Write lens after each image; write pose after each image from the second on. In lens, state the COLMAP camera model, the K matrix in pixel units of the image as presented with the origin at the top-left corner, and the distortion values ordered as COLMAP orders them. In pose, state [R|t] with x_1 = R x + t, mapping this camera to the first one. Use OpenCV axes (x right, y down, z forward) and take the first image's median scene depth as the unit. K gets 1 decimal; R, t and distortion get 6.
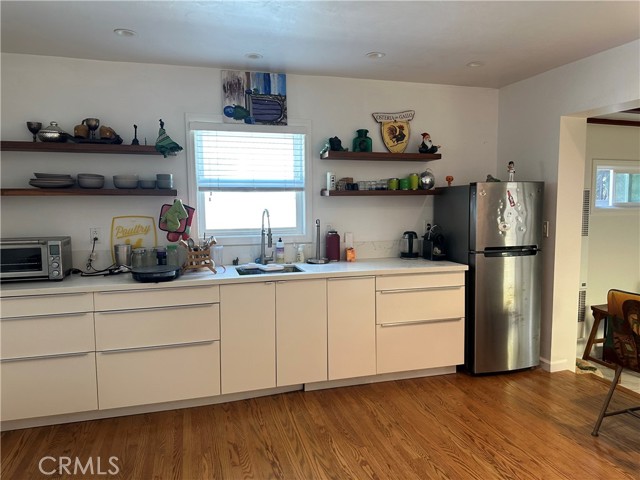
lens RADIAL K [[454.8, 0, 321.2], [0, 454.8, 239.8], [0, 0, 1]] dist [0.029464, -0.037649]
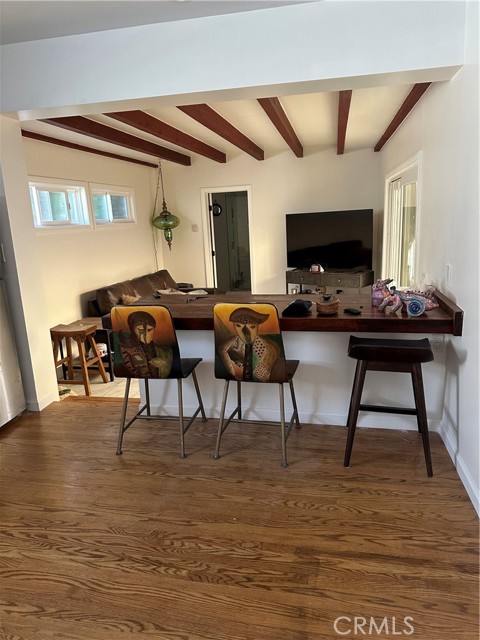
lens RADIAL K [[454.8, 0, 239.3], [0, 454.8, 315.6], [0, 0, 1]] dist [0.029464, -0.037649]
pose [[0.475740, -0.213538, 0.853272, -0.049666], [0.125413, 0.976640, 0.174488, -0.004170], [-0.870599, 0.024001, 0.491407, 0.234448]]
